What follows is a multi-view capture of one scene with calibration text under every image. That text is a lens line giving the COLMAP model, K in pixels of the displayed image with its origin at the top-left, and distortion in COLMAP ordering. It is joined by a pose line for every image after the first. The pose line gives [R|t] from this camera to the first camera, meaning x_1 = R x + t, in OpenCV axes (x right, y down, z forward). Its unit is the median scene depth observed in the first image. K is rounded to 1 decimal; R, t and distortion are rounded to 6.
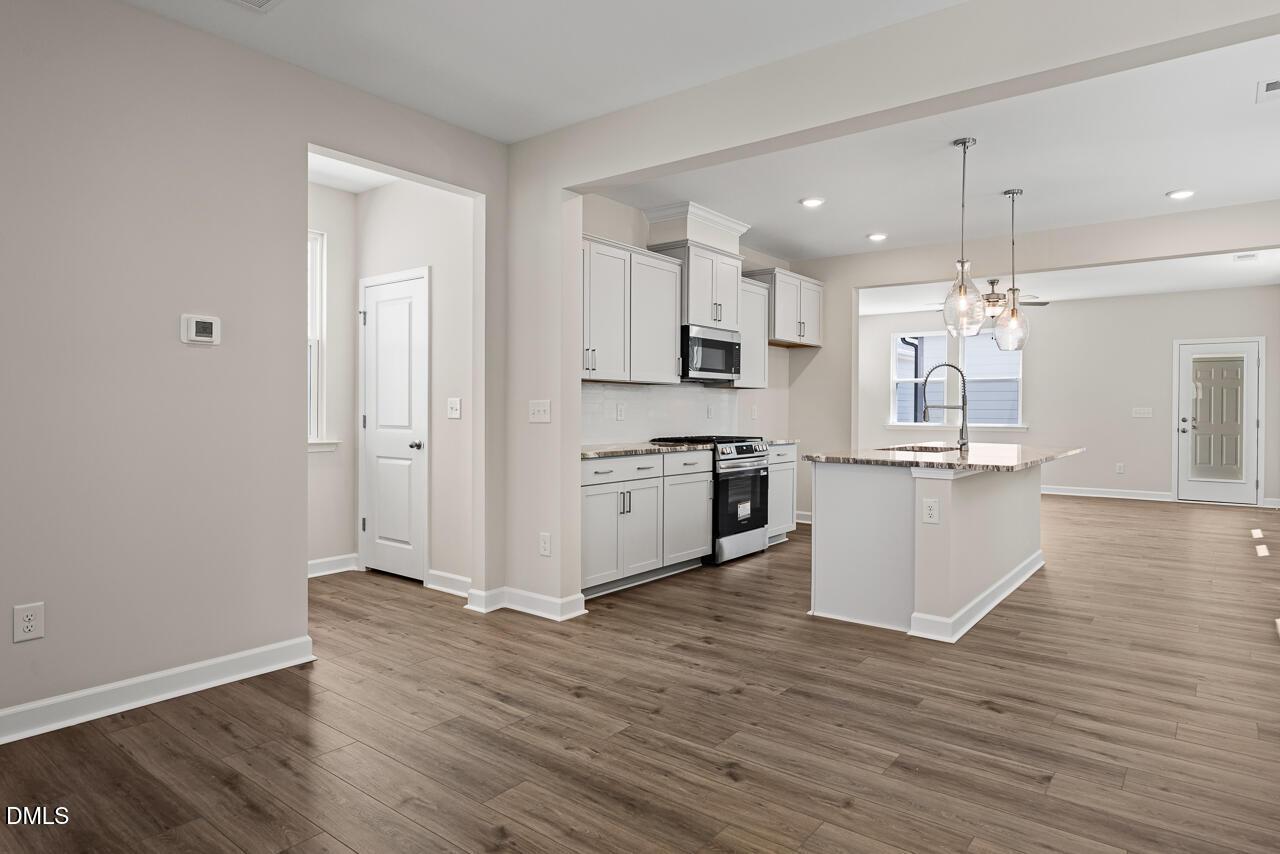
lens RADIAL K [[746.3, 0, 645.1], [0, 746.3, 419.4], [0, 0, 1]] dist [-0.000293, 0.000217]
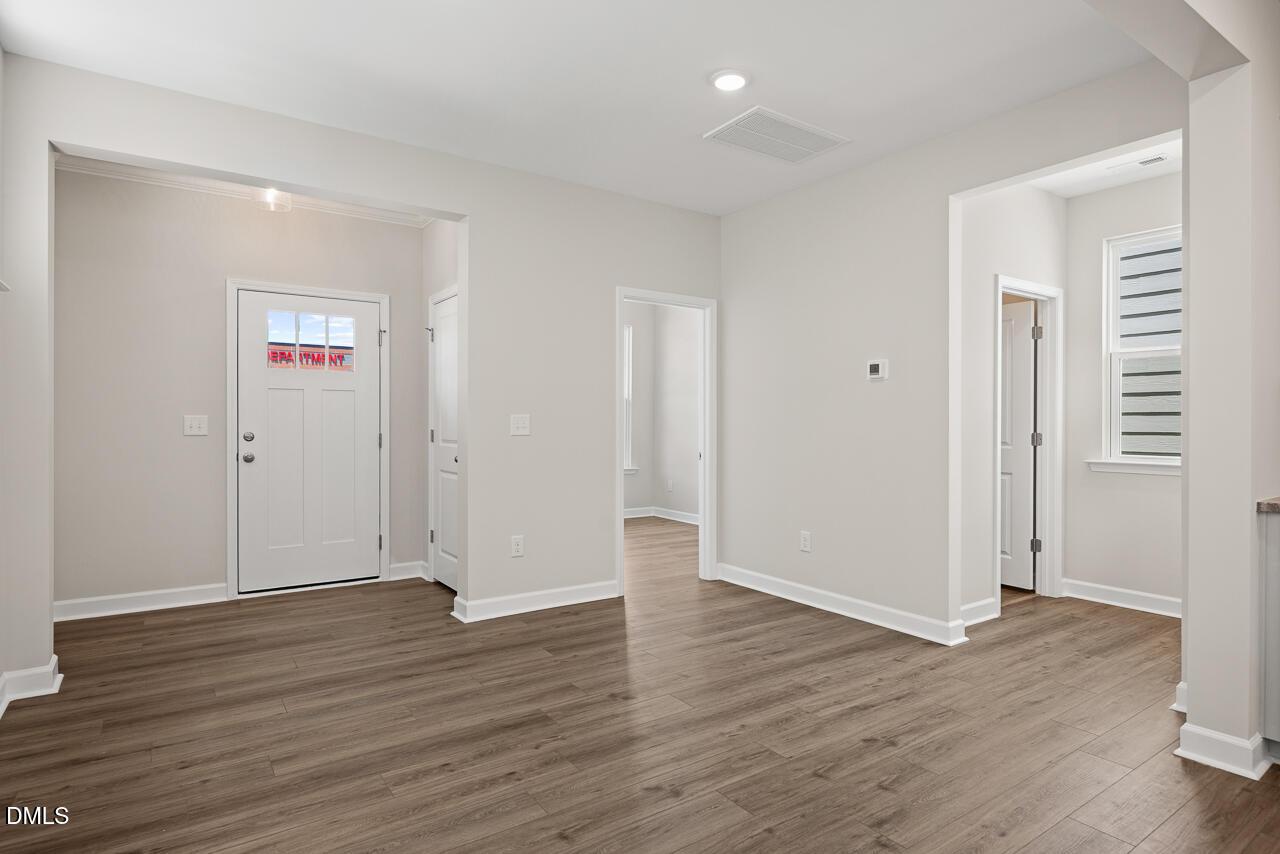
lens RADIAL K [[669.5, 0, 644.1], [0, 669.5, 426.2], [0, 0, 1]] dist [0.001495, -0.000051]
pose [[-0.290770, -0.002053, -0.956791, 0.768600], [-0.018042, 0.999832, 0.003337, -0.008858], [0.956623, 0.018233, -0.290758, 0.969596]]
